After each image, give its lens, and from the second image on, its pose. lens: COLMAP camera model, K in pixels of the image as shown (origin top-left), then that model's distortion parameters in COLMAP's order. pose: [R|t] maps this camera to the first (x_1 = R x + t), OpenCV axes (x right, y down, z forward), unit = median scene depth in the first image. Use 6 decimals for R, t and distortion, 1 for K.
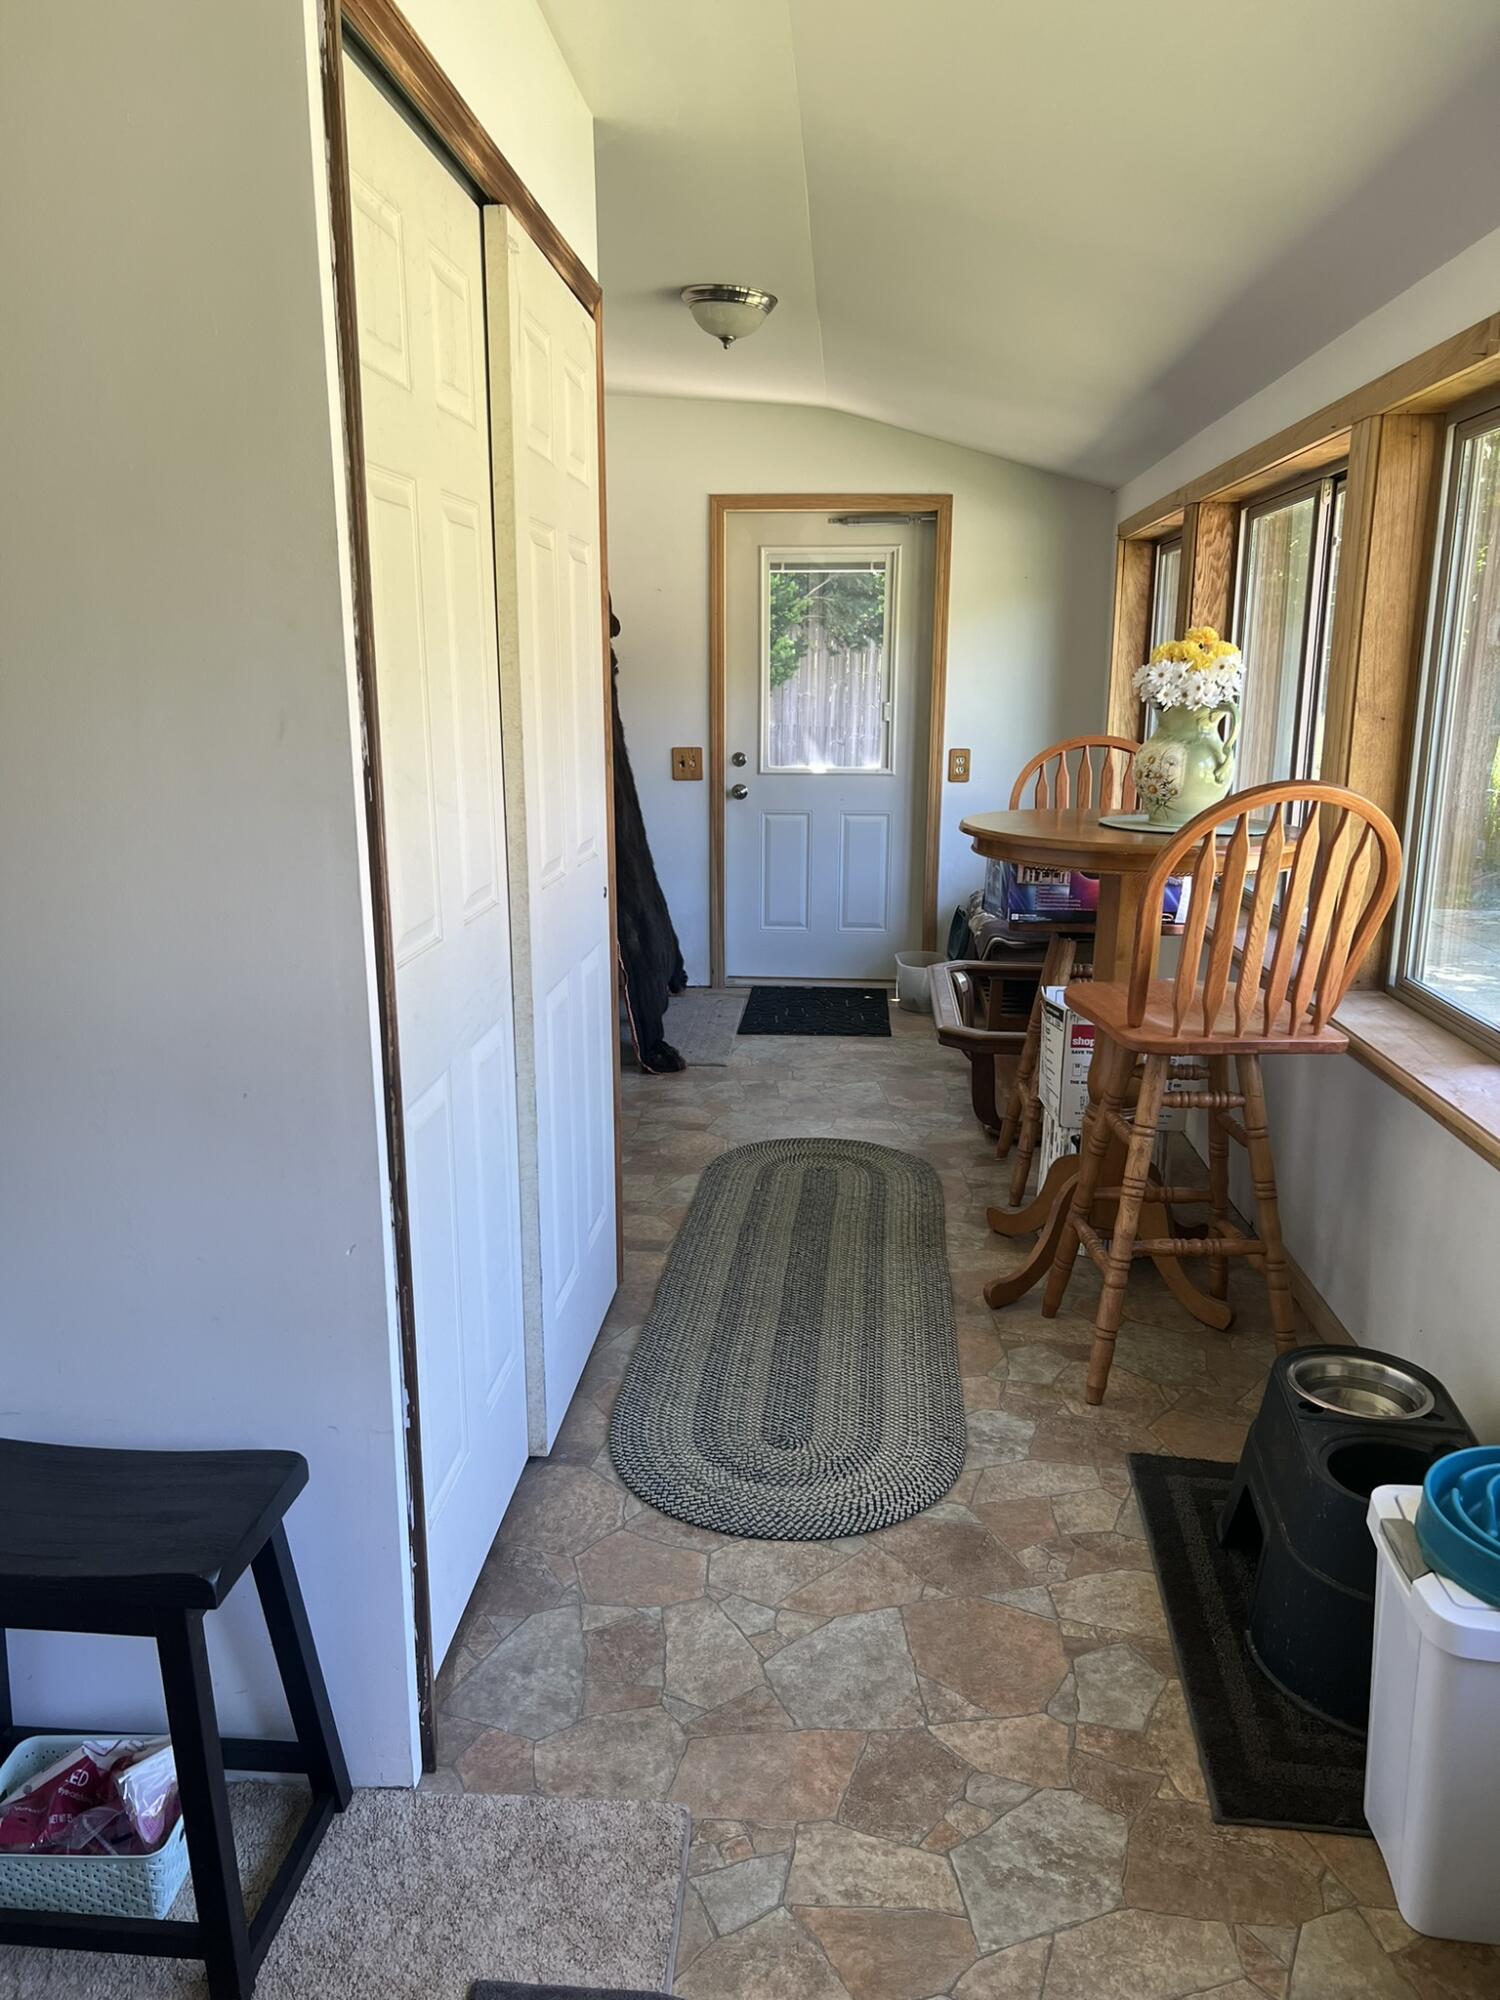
lens RADIAL K [[1494.5, 0, 746.9], [0, 1494.5, 1003.9], [0, 0, 1]] dist [0.027845, -0.021669]
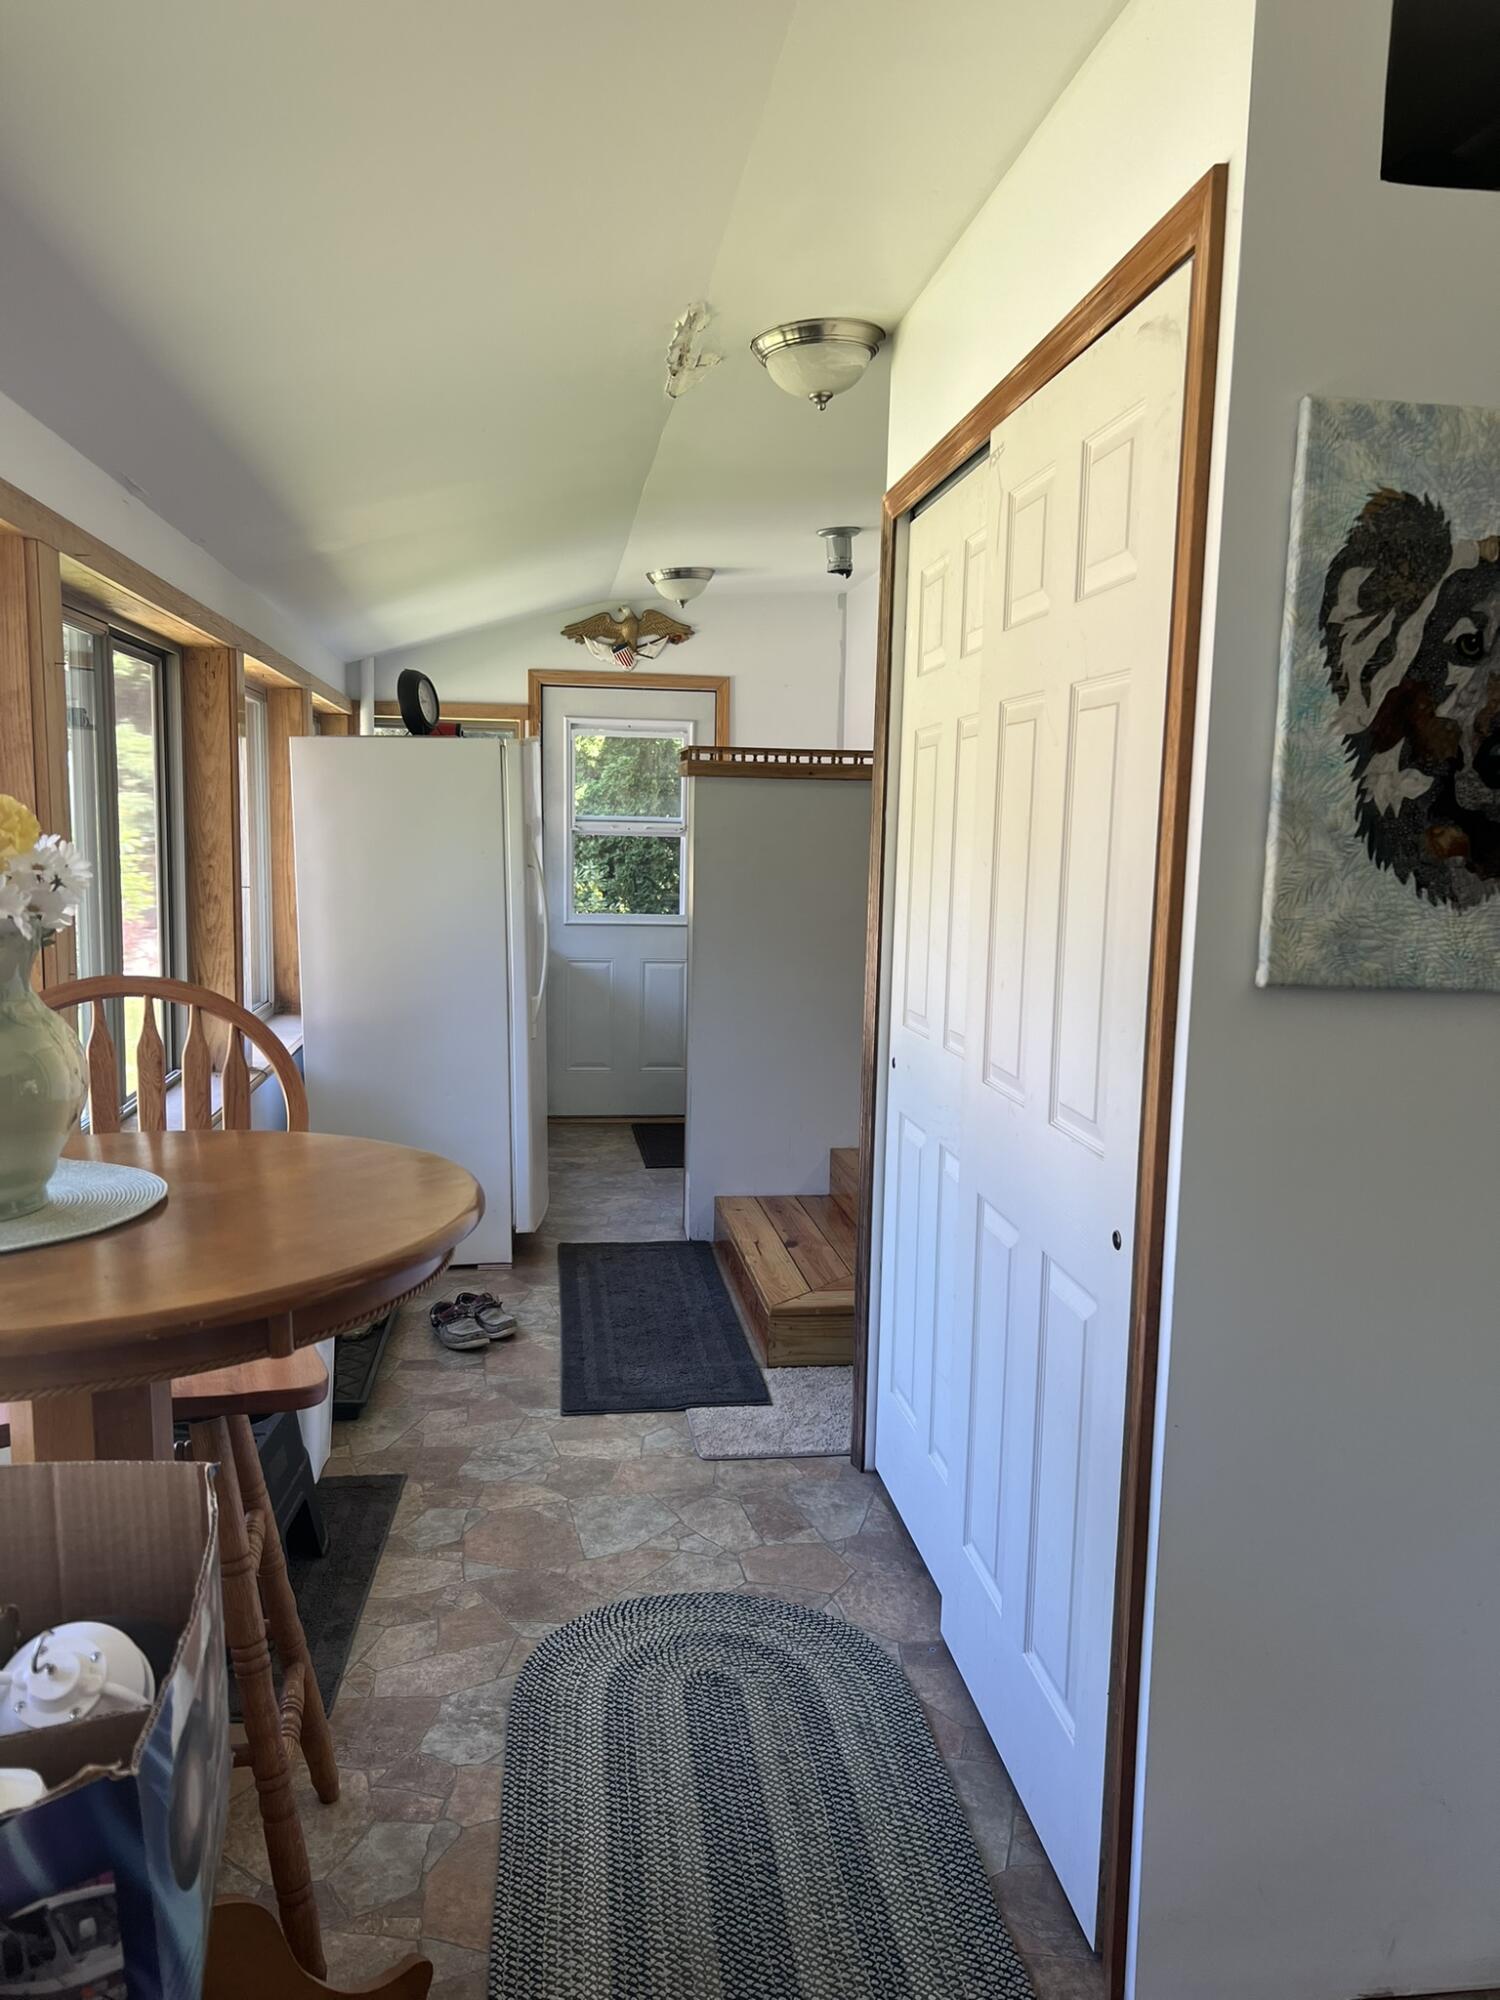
lens RADIAL K [[1494.5, 0, 748.8], [0, 1494.5, 1004.9], [0, 0, 1]] dist [0.027845, -0.021669]
pose [[-0.978112, 0.008662, -0.207898, 0.213345], [-0.062483, 0.940795, 0.333166, -0.451599], [0.198475, 0.338864, -0.919662, 1.920148]]
